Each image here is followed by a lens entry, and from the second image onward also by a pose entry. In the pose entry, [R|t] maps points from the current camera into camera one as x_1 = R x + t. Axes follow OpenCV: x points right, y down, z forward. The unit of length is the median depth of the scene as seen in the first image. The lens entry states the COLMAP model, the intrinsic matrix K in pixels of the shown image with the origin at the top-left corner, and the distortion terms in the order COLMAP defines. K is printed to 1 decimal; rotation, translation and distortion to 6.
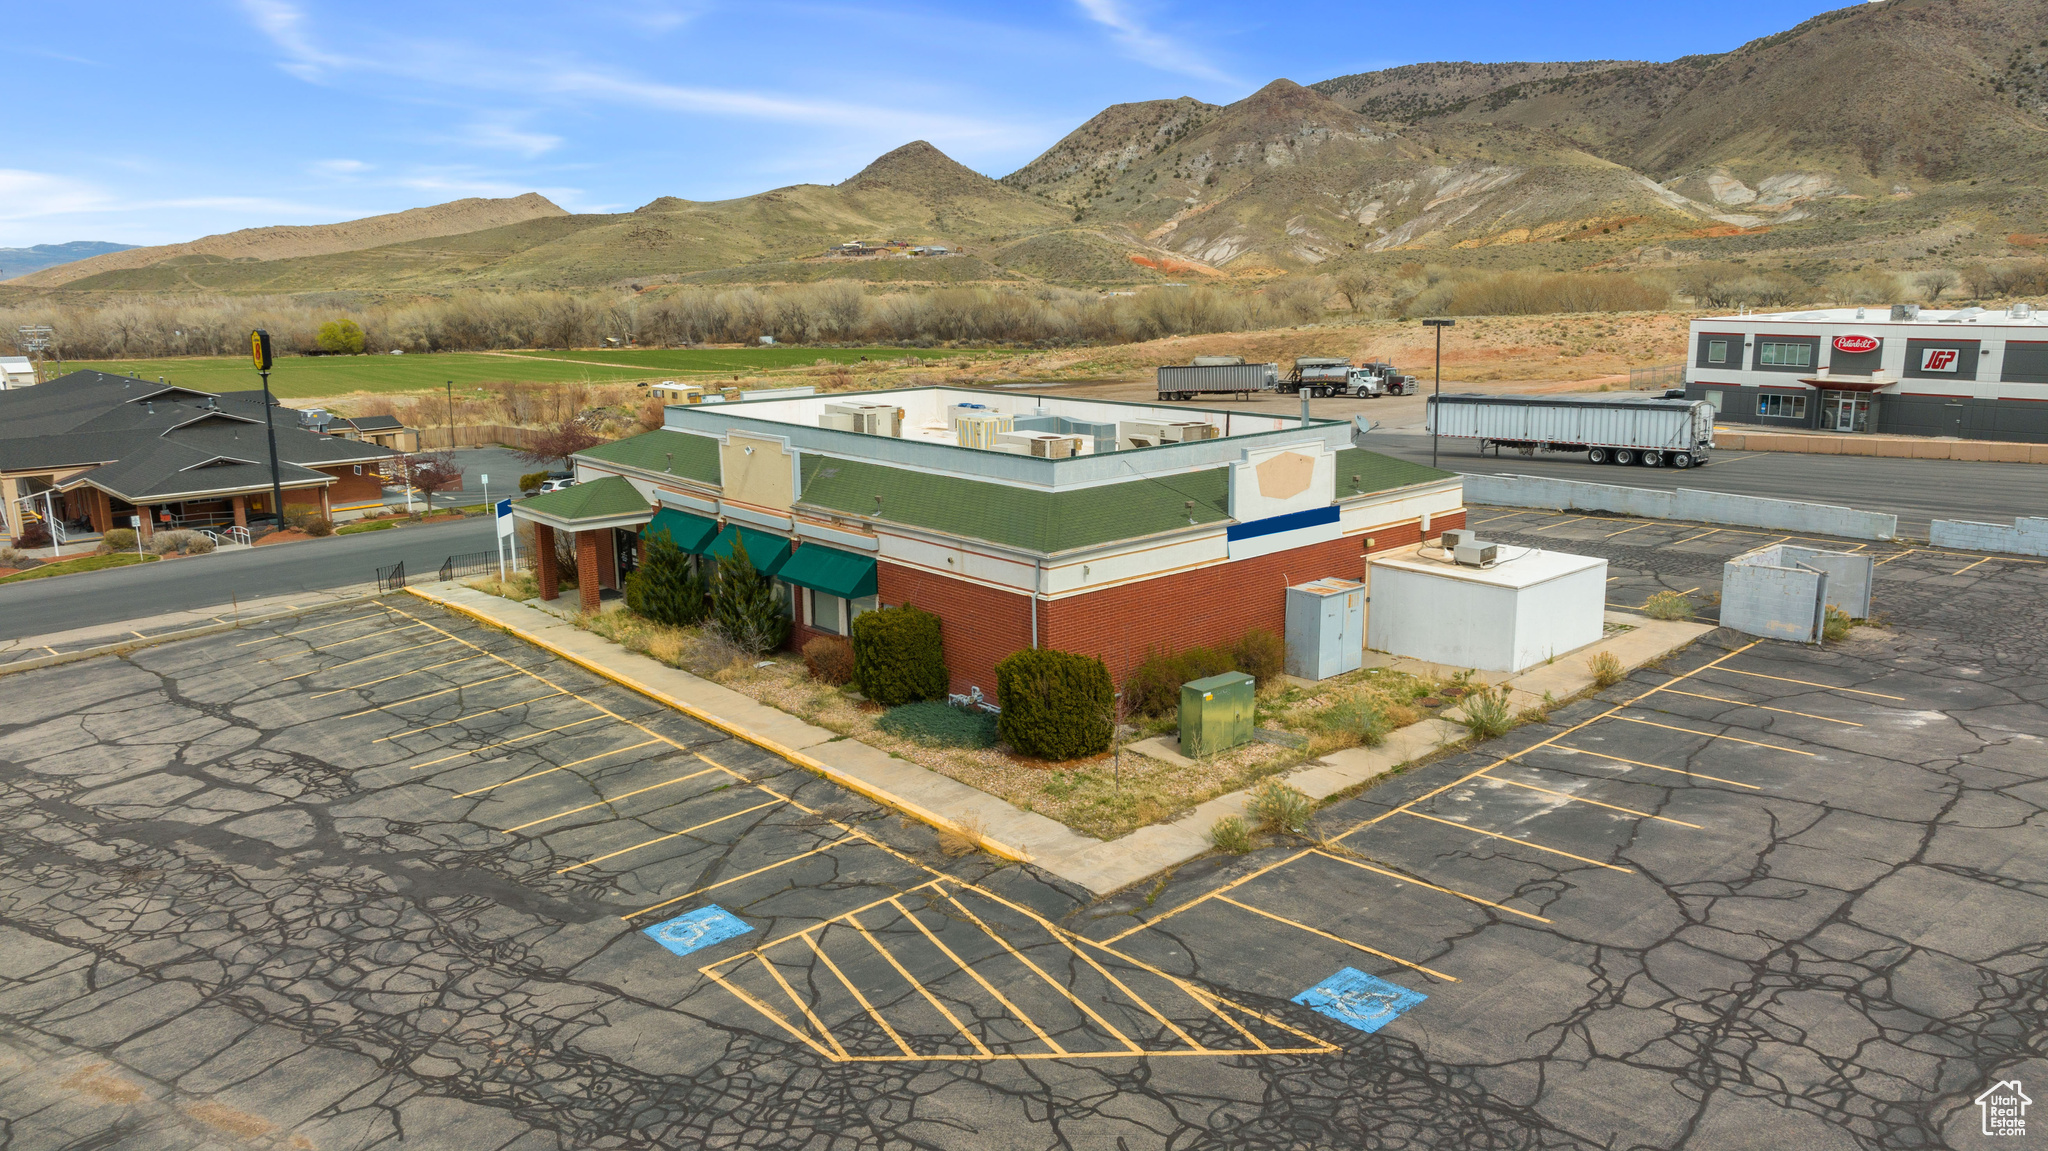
lens RADIAL K [[1441.5, 0, 1040.7], [0, 1441.5, 584.5], [0, 0, 1]] dist [-0.029596, 0.027265]
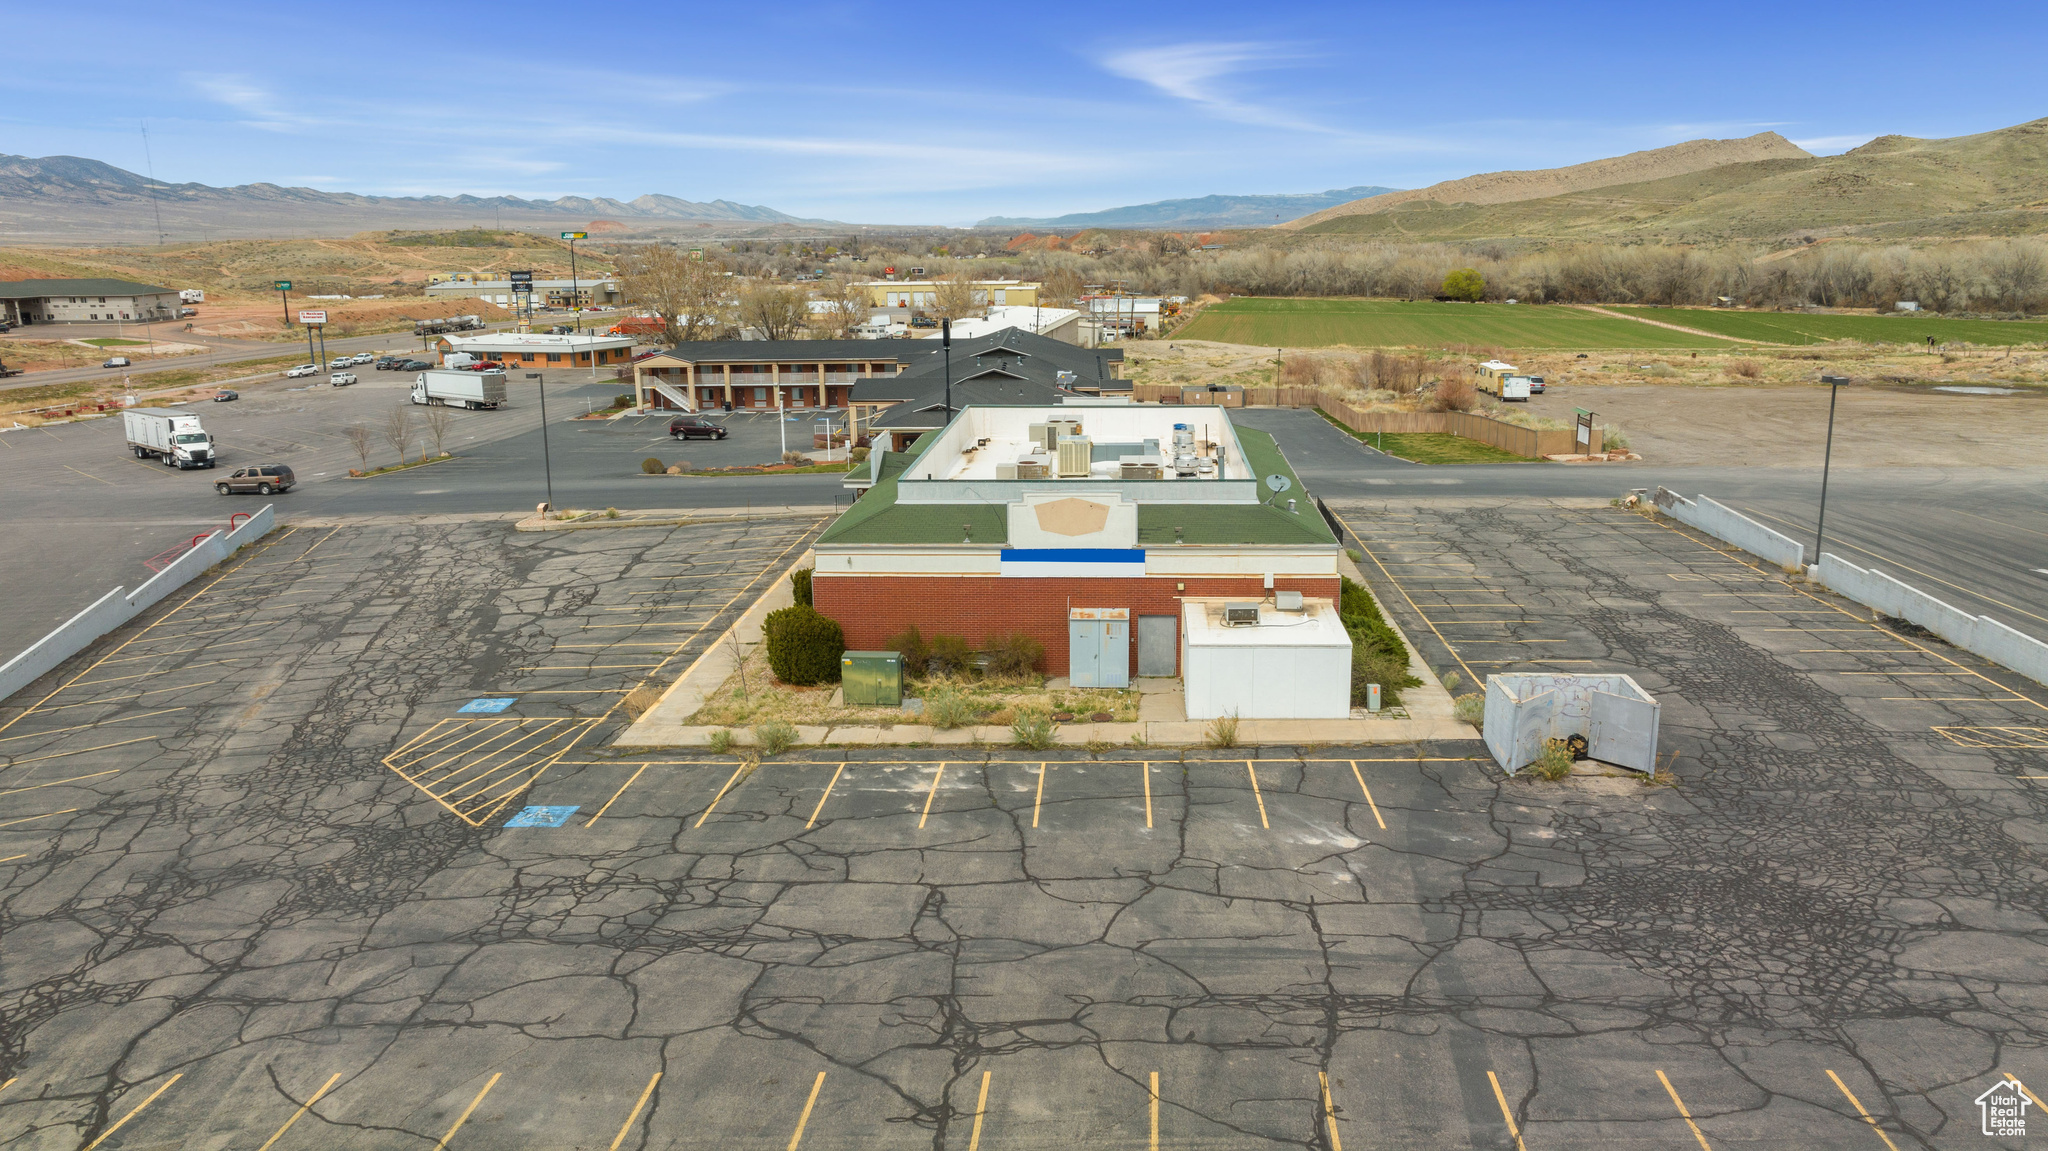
lens RADIAL K [[1441.5, 0, 1031.9], [0, 1441.5, 583.5], [0, 0, 1]] dist [-0.029596, 0.027265]
pose [[0.699080, 0.175801, -0.693095, 1.267640], [-0.149427, 0.983822, 0.098825, -0.171637], [0.699256, 0.034481, 0.714040, 0.131292]]
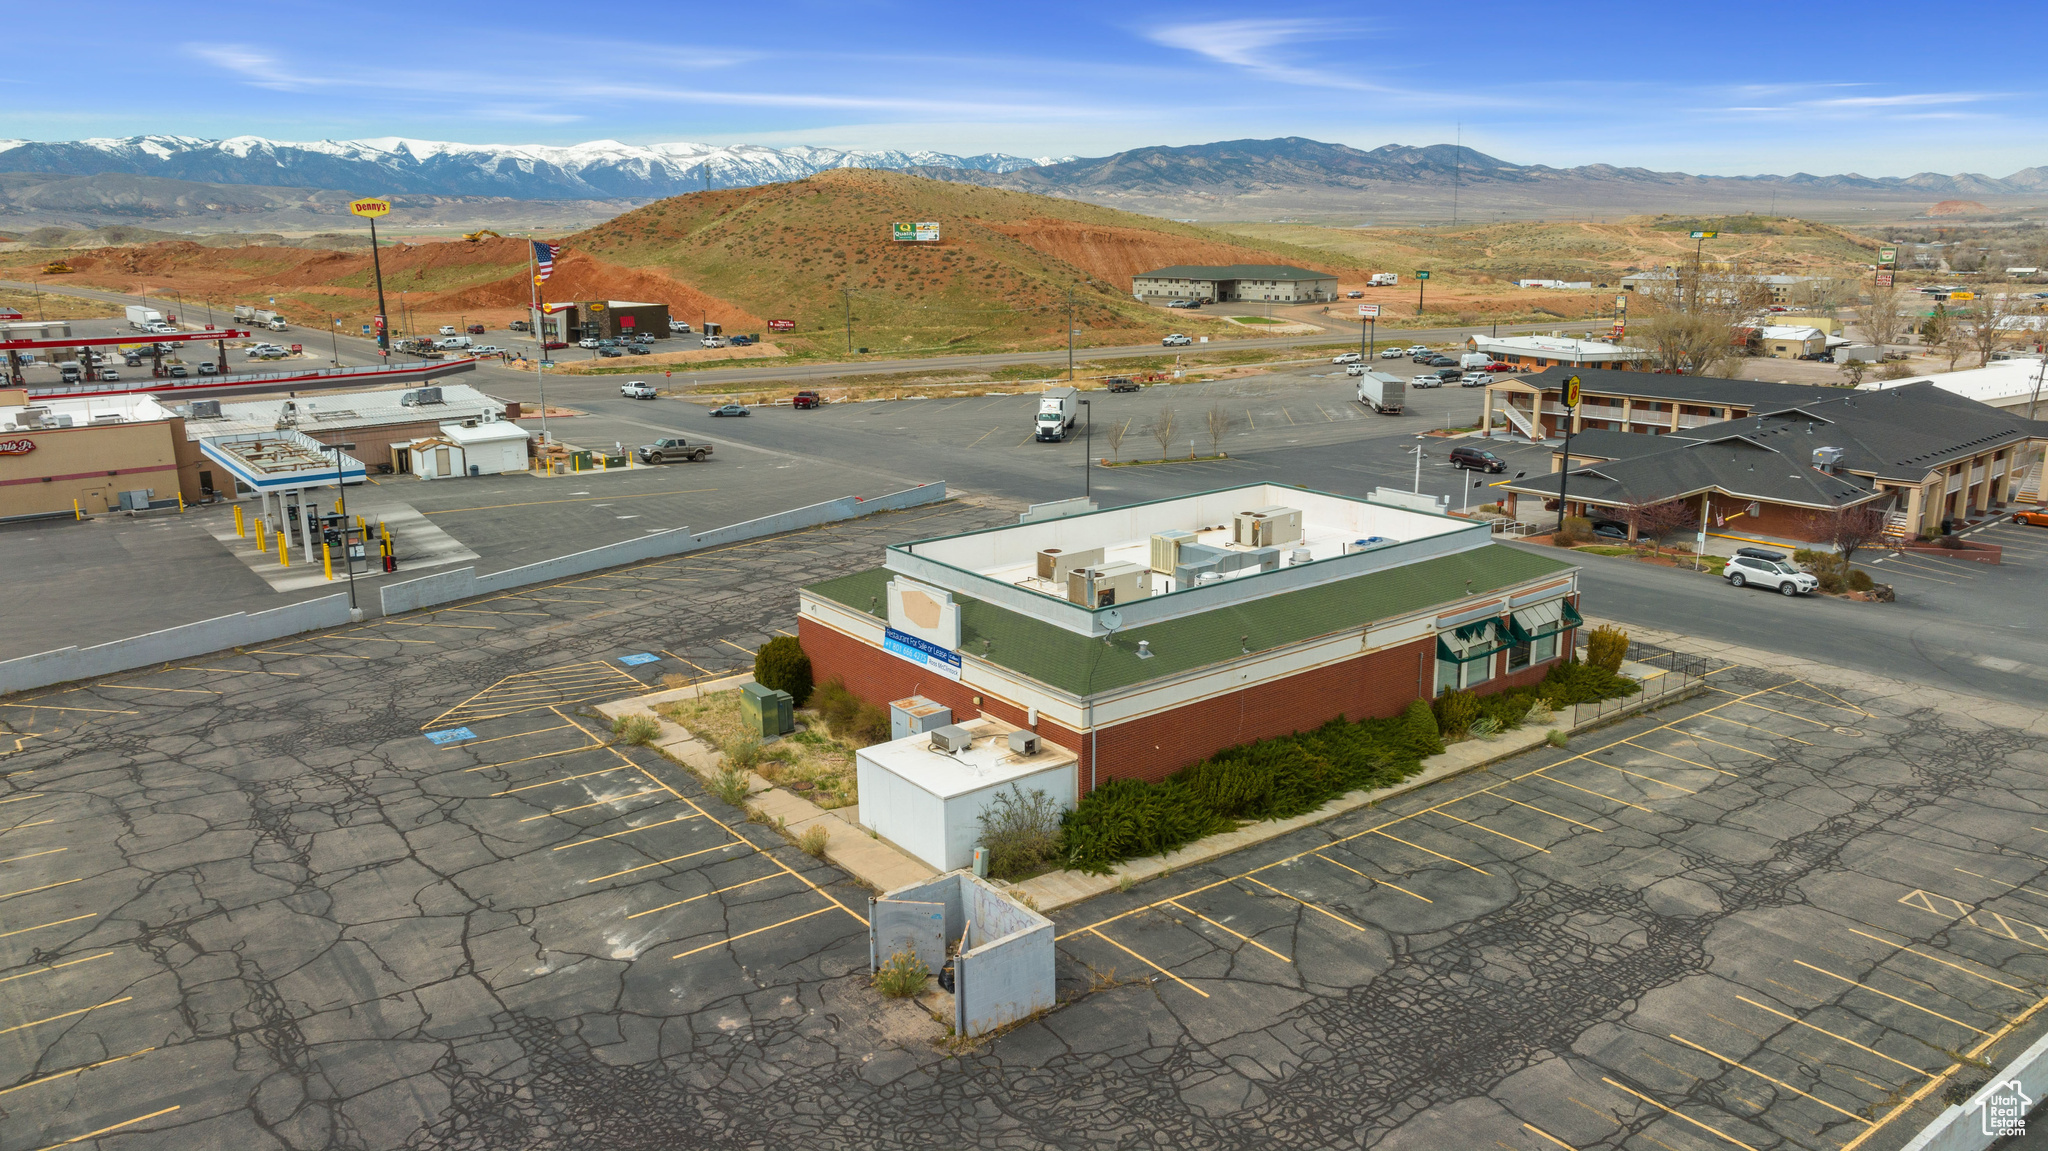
lens RADIAL K [[1441.5, 0, 1023.2], [0, 1441.5, 563.4], [0, 0, 1]] dist [-0.029596, 0.027265]
pose [[-0.077663, 0.242874, -0.966944, 1.748186], [-0.200632, 0.946224, 0.253784, -0.575319], [0.976584, 0.213709, -0.024758, 1.402200]]
